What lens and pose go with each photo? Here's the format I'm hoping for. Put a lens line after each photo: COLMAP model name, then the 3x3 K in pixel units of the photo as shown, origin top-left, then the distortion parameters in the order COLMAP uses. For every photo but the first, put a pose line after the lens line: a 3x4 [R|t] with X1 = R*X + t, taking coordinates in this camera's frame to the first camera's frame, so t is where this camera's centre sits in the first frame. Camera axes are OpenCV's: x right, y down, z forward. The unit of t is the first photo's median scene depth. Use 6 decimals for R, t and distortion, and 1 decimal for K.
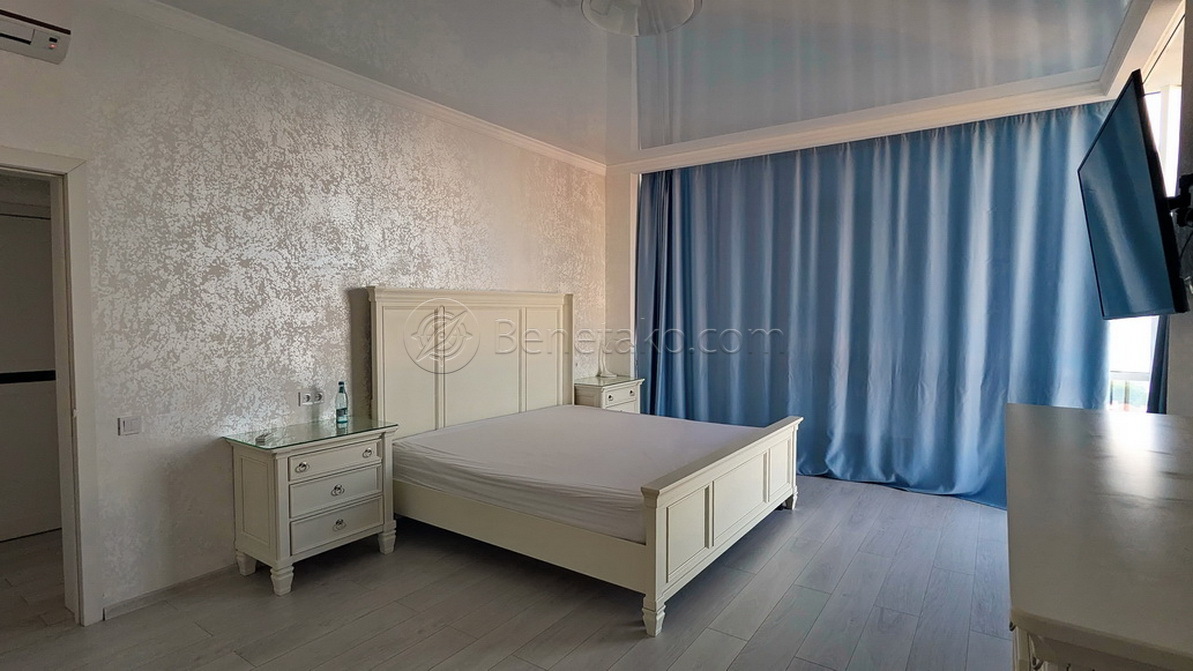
lens RADIAL K [[564.3, 0, 596.5], [0, 564.3, 335.5], [0, 0, 1]] dist [-0.000110, 0.000064]
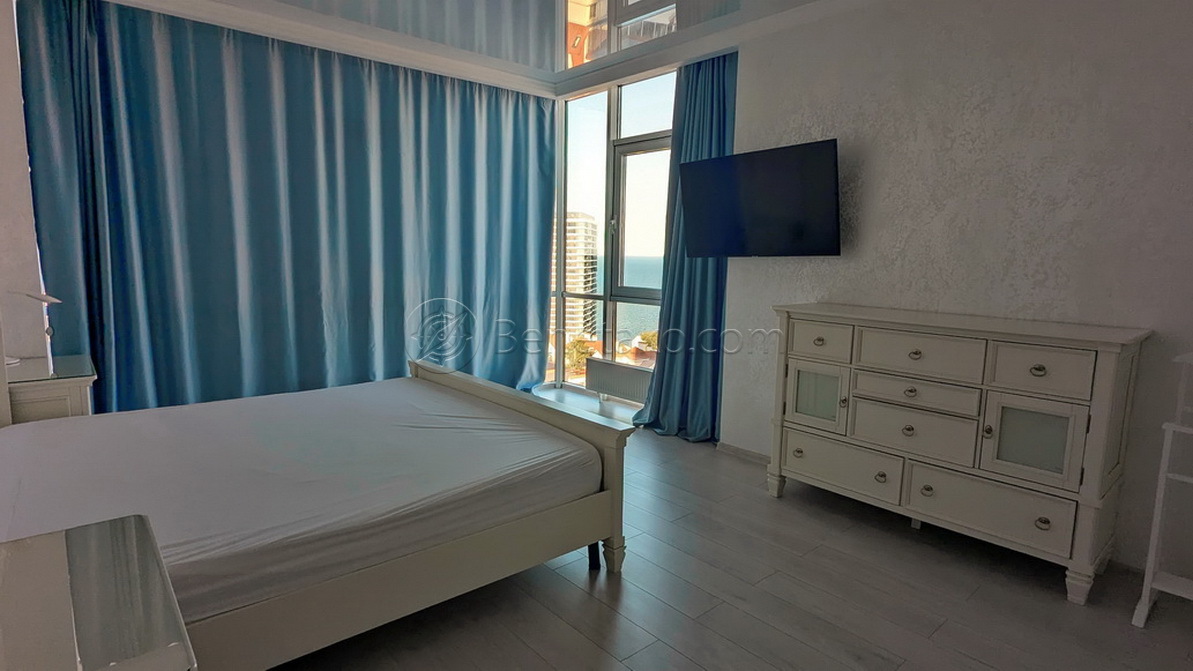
lens RADIAL K [[631.6, 0, 596.5], [0, 631.6, 335.5], [0, 0, 1]] dist [-0.000030, 0.000174]
pose [[0.251479, -0.124192, 0.959862, -0.514192], [0.014428, 0.992104, 0.124583, -0.023452], [-0.967755, -0.017481, 0.251286, 0.398987]]
